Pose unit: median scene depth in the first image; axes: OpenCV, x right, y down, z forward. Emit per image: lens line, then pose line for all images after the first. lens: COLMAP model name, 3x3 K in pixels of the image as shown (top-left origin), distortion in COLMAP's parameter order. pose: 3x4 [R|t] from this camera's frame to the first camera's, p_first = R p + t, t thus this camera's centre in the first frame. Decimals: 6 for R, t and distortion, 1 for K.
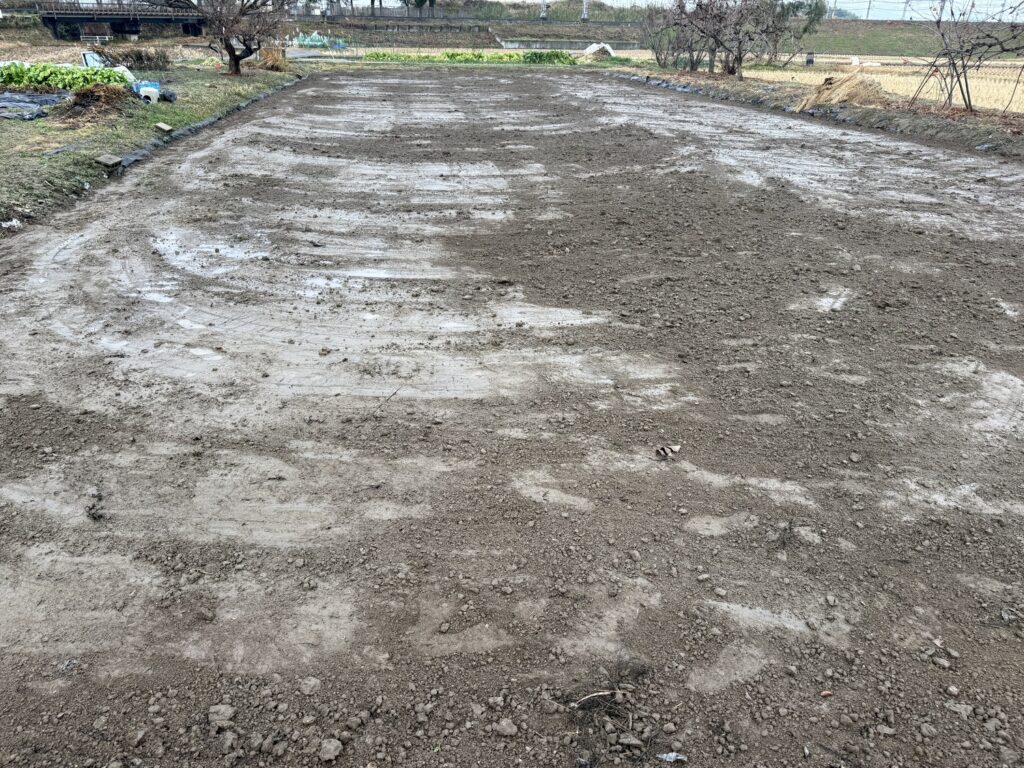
lens RADIAL K [[723.0, 0, 512.0], [0, 723.0, 384.0], [0, 0, 1]] dist [0.086277, -0.127122]
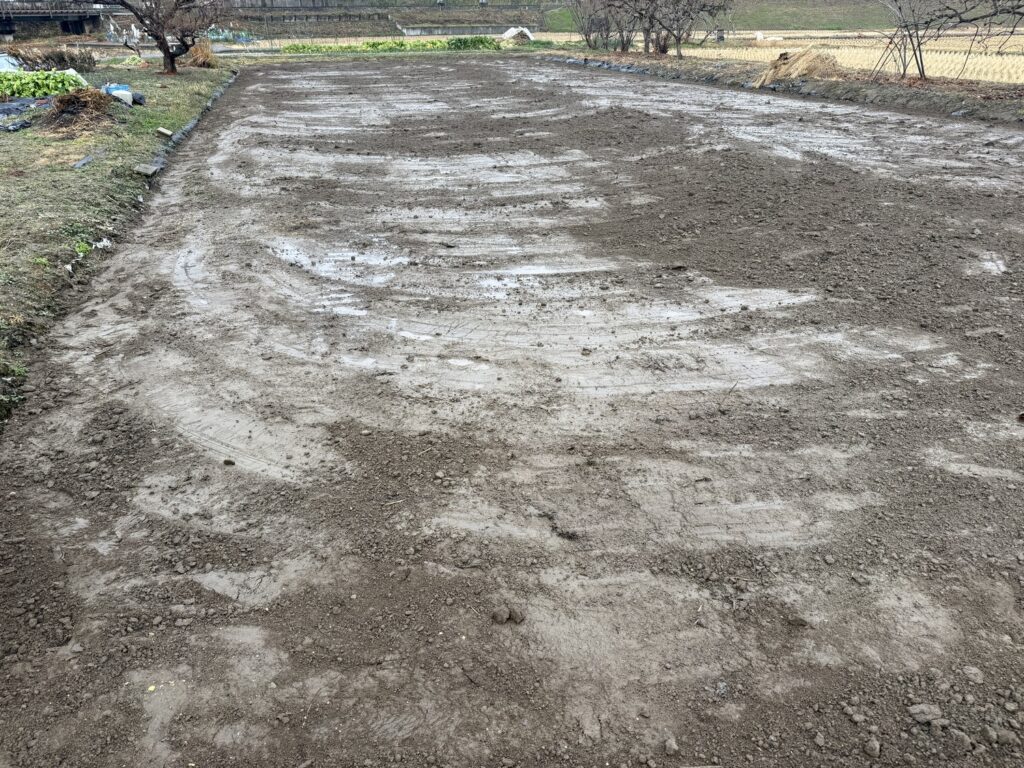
lens RADIAL K [[723.0, 0, 512.0], [0, 723.0, 384.0], [0, 0, 1]] dist [0.086277, -0.127122]
pose [[0.989507, -0.088744, 0.114019, -0.172551], [0.086871, 0.995992, 0.021298, -0.010904], [-0.115452, -0.011170, 0.993250, 0.014003]]
